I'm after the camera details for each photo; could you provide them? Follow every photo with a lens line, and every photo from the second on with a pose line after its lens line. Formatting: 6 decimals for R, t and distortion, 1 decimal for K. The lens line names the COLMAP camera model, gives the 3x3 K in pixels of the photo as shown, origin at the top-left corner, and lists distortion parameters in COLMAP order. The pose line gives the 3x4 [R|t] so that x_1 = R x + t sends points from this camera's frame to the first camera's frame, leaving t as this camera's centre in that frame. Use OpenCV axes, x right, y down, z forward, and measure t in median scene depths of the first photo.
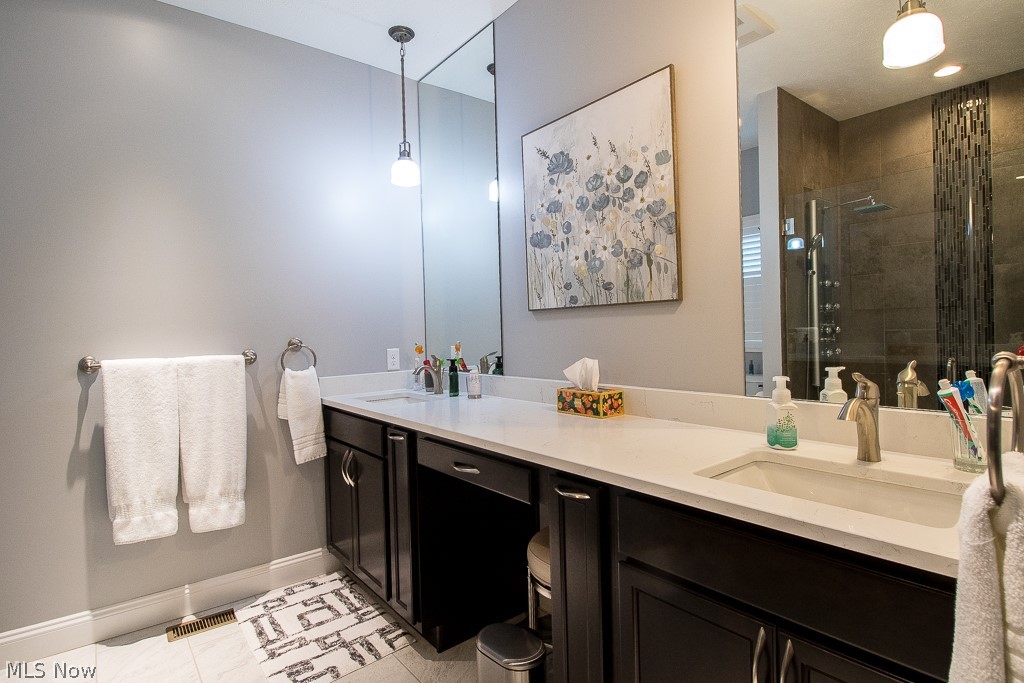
lens RADIAL K [[514.8, 0, 515.7], [0, 514.8, 339.7], [0, 0, 1]] dist [-0.018179, -0.004177]
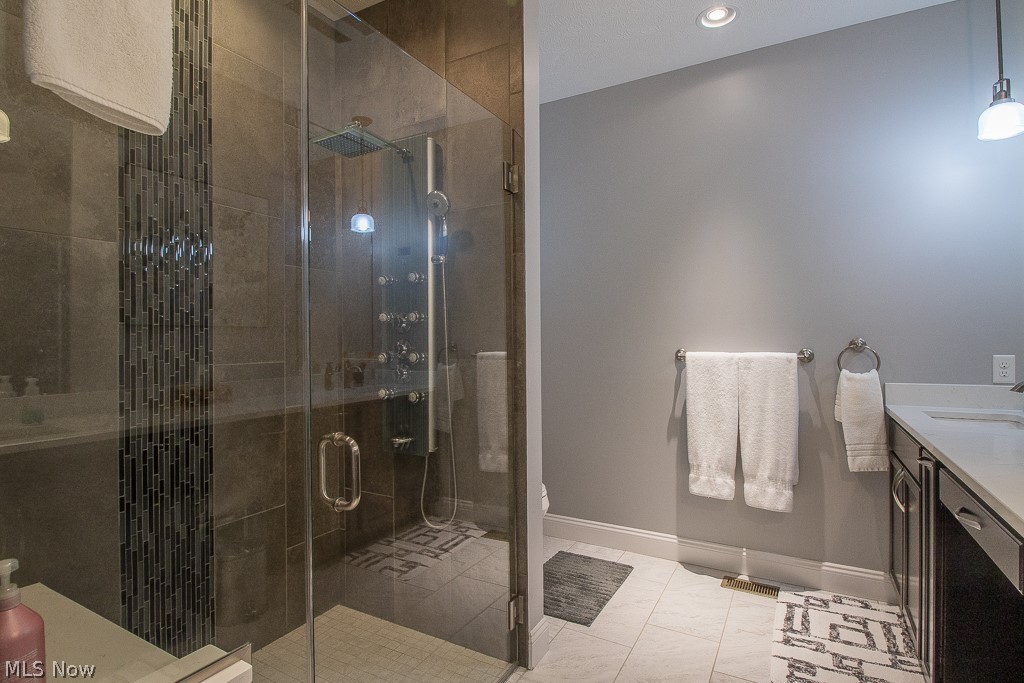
lens RADIAL K [[514.8, 0, 515.3], [0, 514.8, 339.8], [0, 0, 1]] dist [-0.018179, -0.004177]
pose [[0.360279, 0.026618, -0.932465, 0.242393], [-0.016191, 0.999621, 0.022280, -0.011680], [0.932704, 0.007071, 0.360573, 0.086242]]
